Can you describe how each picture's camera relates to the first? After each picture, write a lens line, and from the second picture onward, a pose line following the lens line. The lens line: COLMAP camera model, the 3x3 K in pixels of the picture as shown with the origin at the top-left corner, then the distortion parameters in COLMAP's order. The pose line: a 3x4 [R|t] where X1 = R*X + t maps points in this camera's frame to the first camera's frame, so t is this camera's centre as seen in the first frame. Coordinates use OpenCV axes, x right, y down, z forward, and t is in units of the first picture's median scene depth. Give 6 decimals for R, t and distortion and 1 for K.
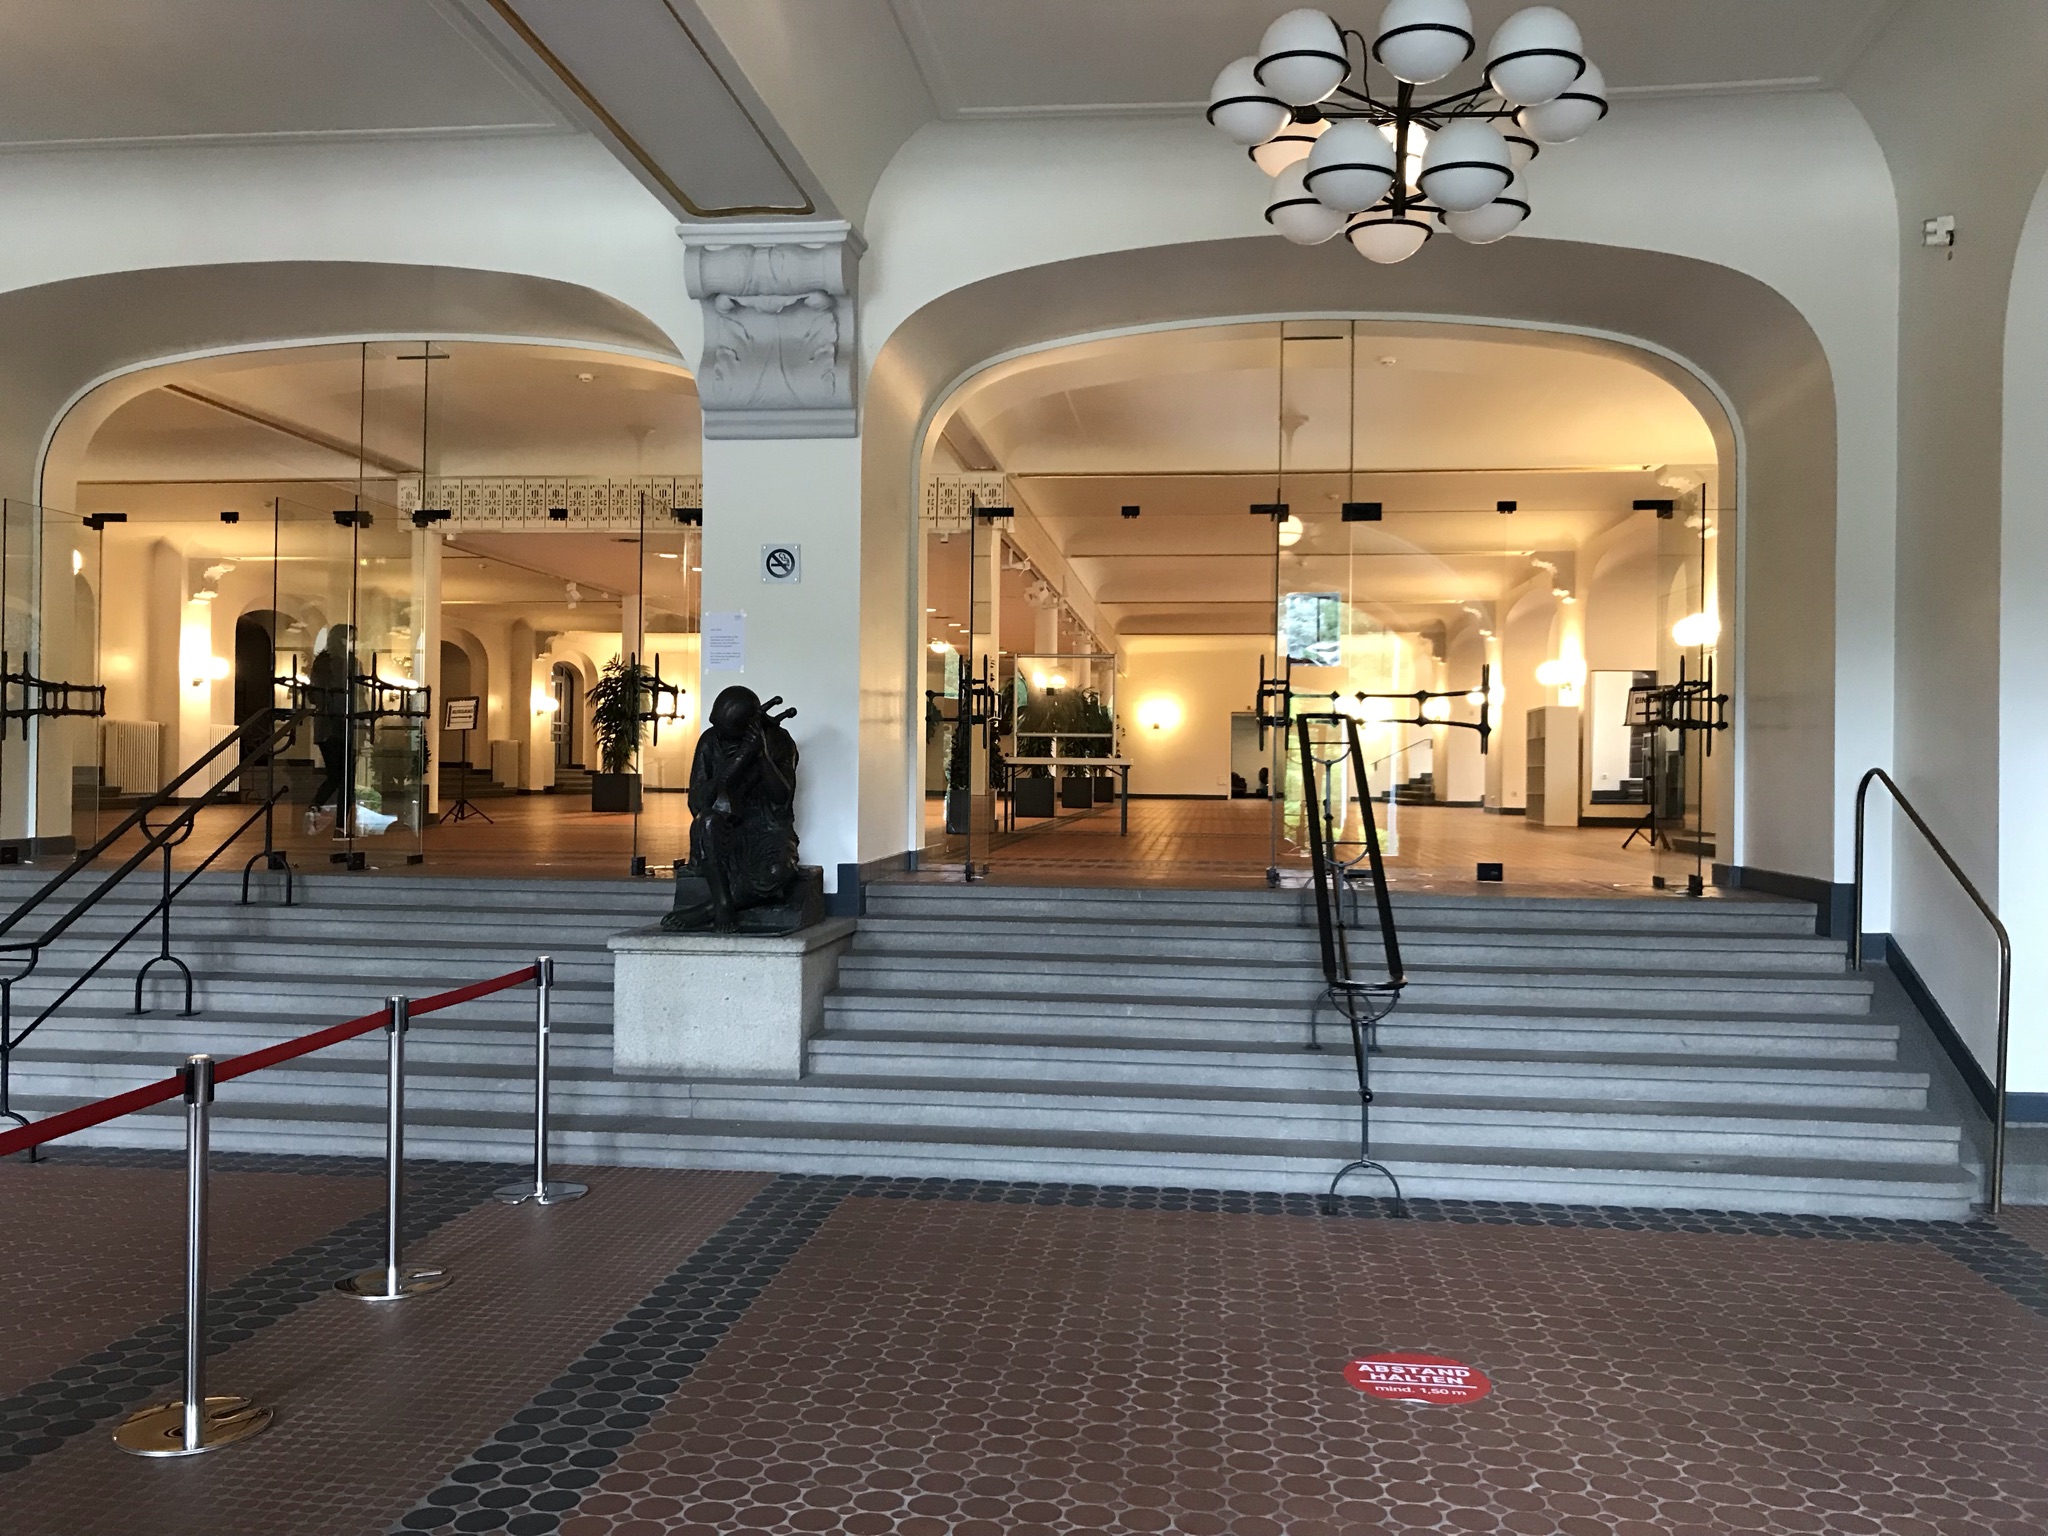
lens RADIAL K [[1665.3, 0, 1025.9], [0, 1665.3, 765.4], [0, 0, 1]] dist [-0.008075, -0.002842]
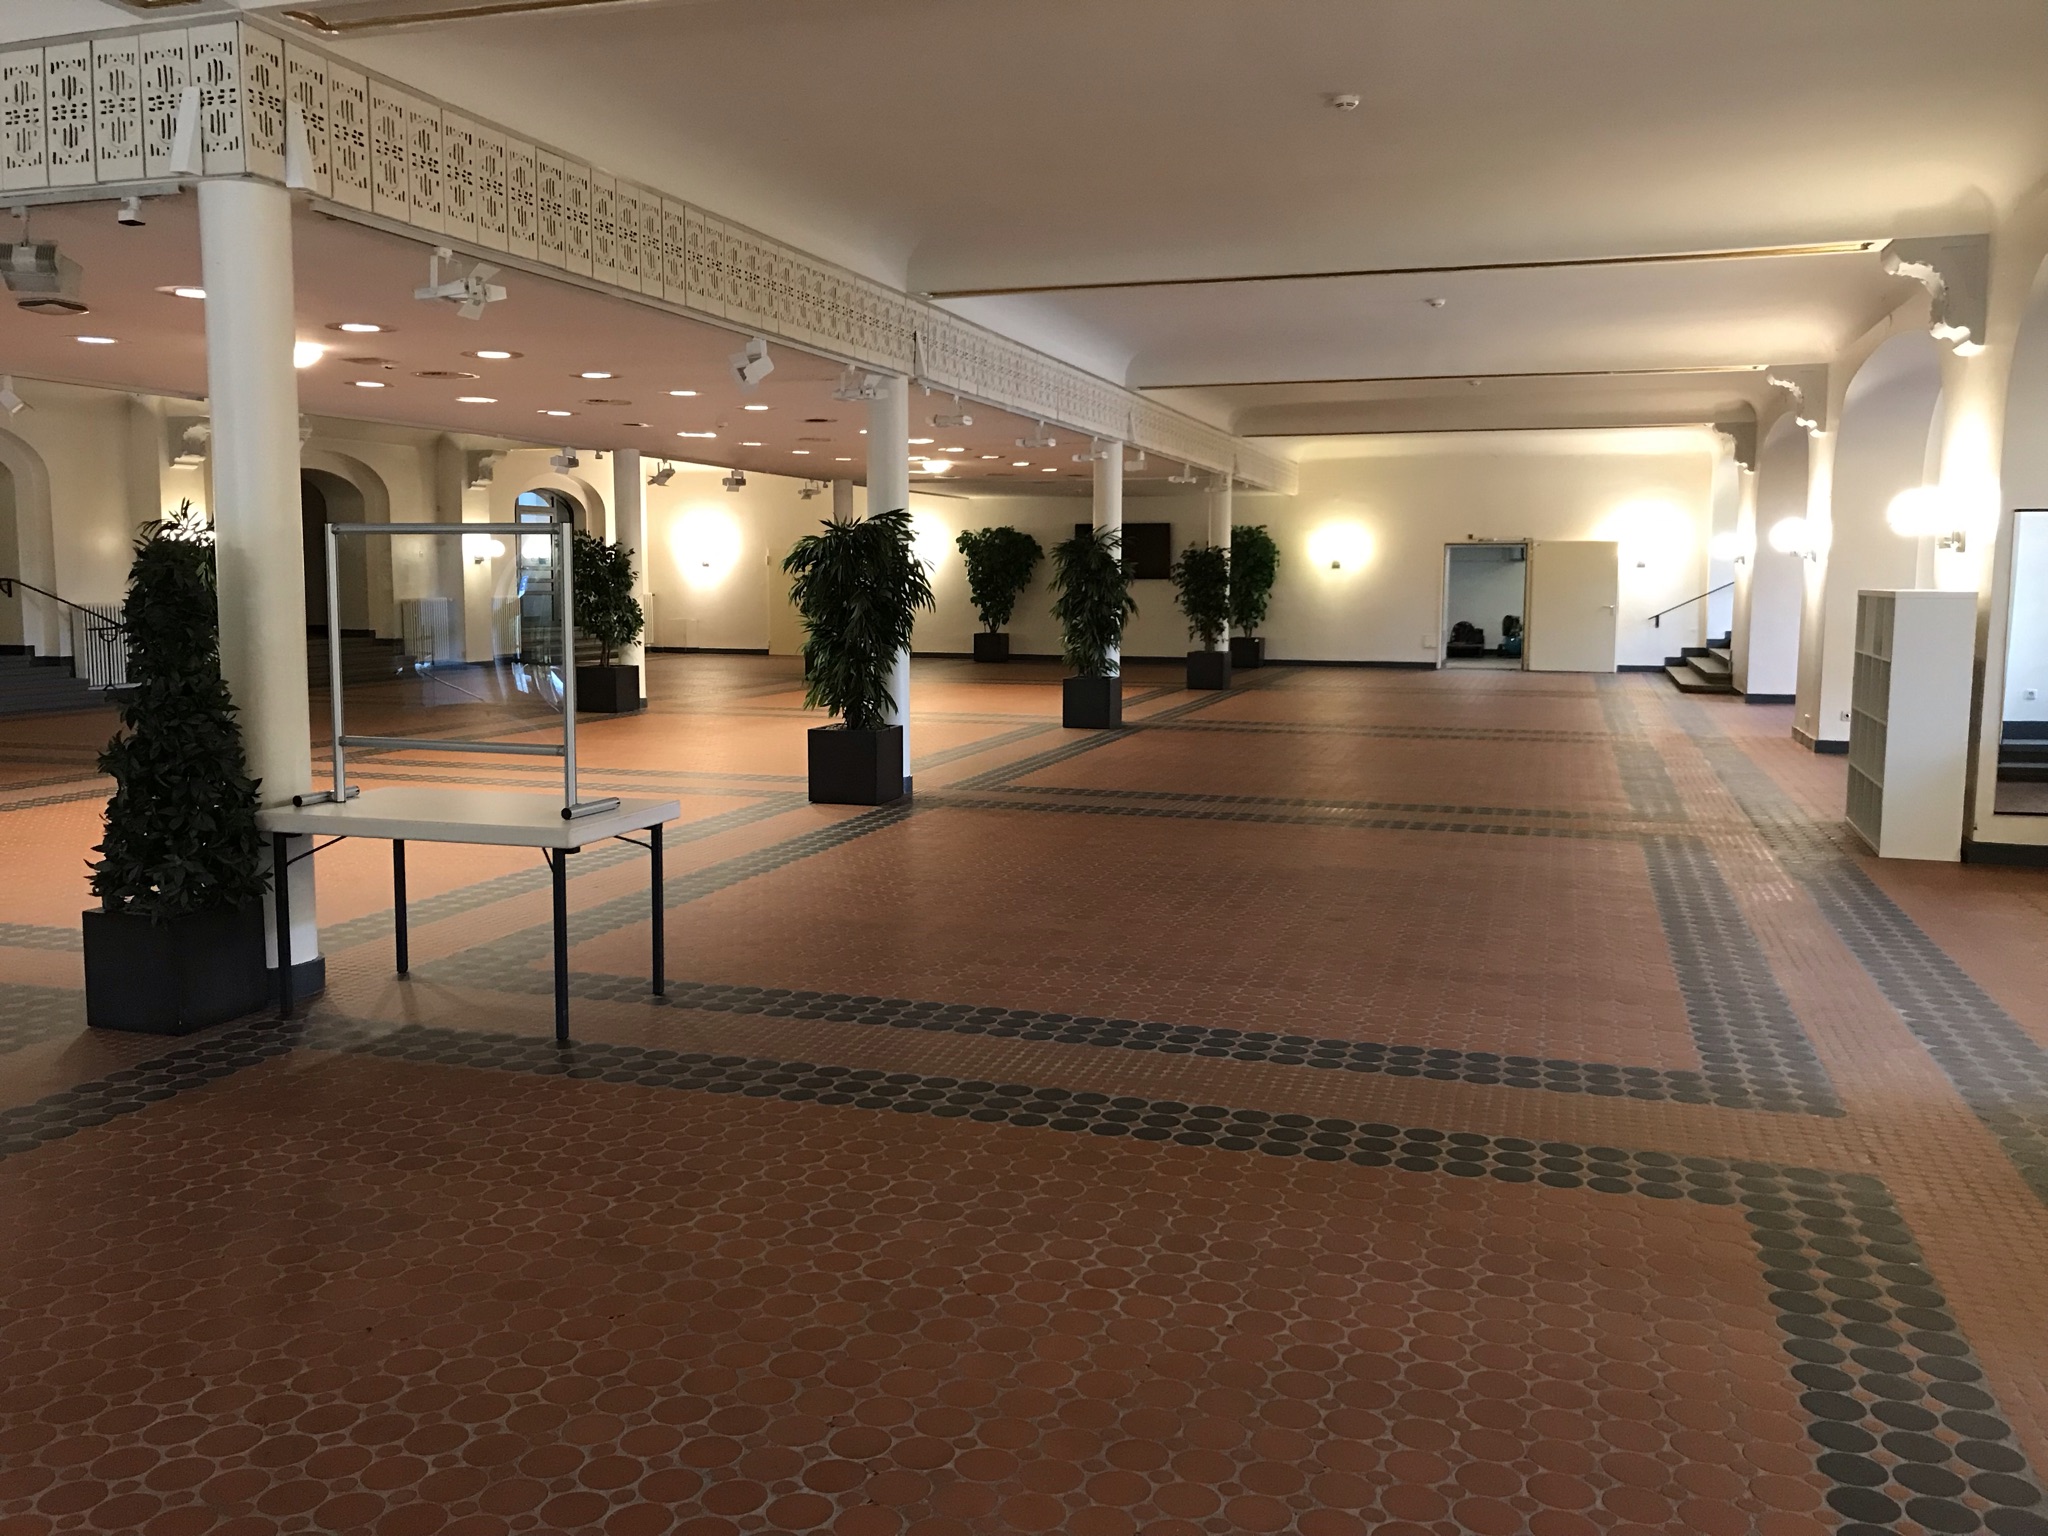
lens RADIAL K [[1665.3, 0, 1021.0], [0, 1665.3, 771.4], [0, 0, 1]] dist [-0.008075, -0.002842]
pose [[0.979860, 0.016185, -0.199030, 0.109600], [0.008055, 0.992695, 0.120381, -0.027512], [0.199525, -0.119560, 0.972571, 0.328643]]
